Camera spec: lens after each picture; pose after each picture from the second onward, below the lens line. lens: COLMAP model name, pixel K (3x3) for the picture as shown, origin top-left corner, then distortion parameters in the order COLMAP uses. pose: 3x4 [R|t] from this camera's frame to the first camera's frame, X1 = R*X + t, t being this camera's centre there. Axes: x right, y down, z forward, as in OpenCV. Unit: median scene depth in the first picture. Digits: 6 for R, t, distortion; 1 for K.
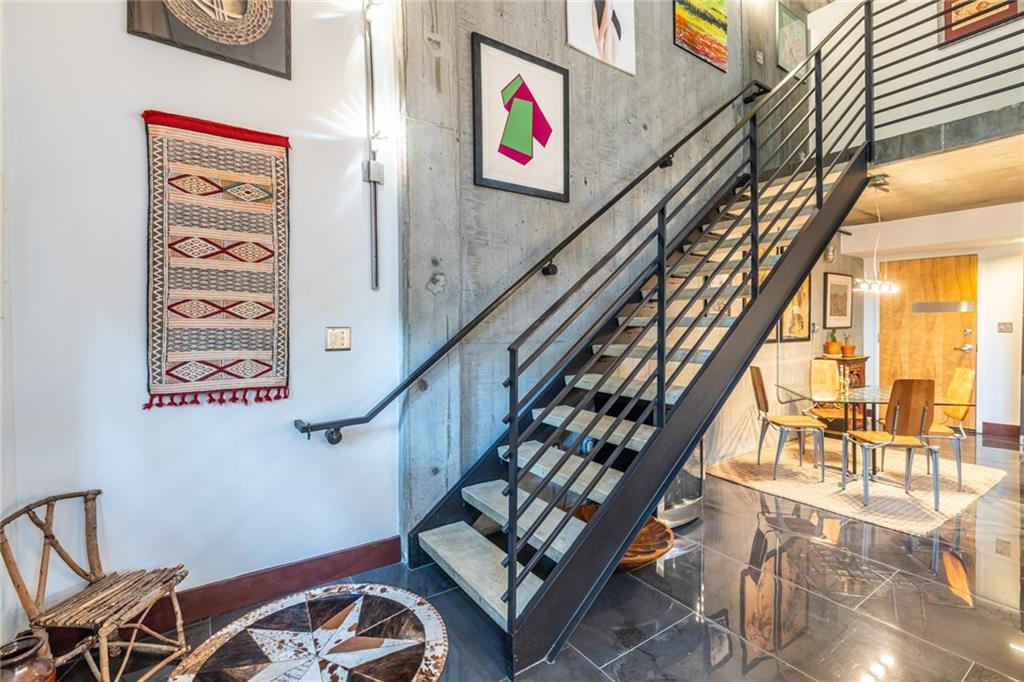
lens RADIAL K [[468.4, 0, 515.0], [0, 468.4, 336.8], [0, 0, 1]] dist [-0.001397, -0.000030]
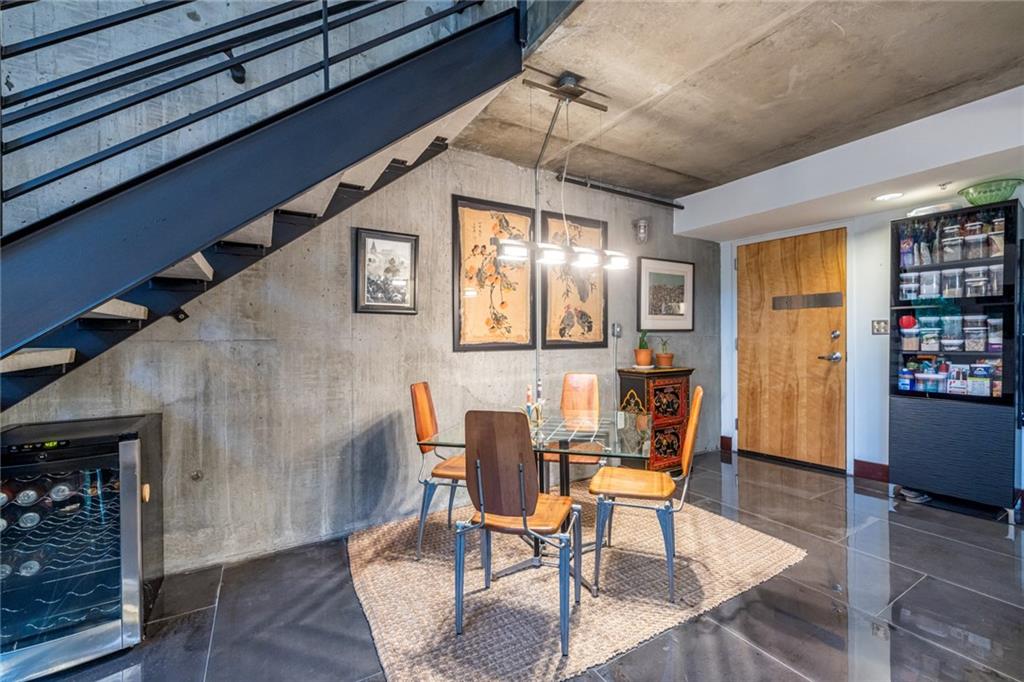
lens RADIAL K [[443.6, 0, 512.7], [0, 443.6, 346.2], [0, 0, 1]] dist [-0.002722, 0.002132]
pose [[0.998209, -0.004540, -0.059648, 0.487755], [0.003763, 0.999907, -0.013125, 0.014600], [0.059702, 0.012877, 0.998133, 0.270081]]
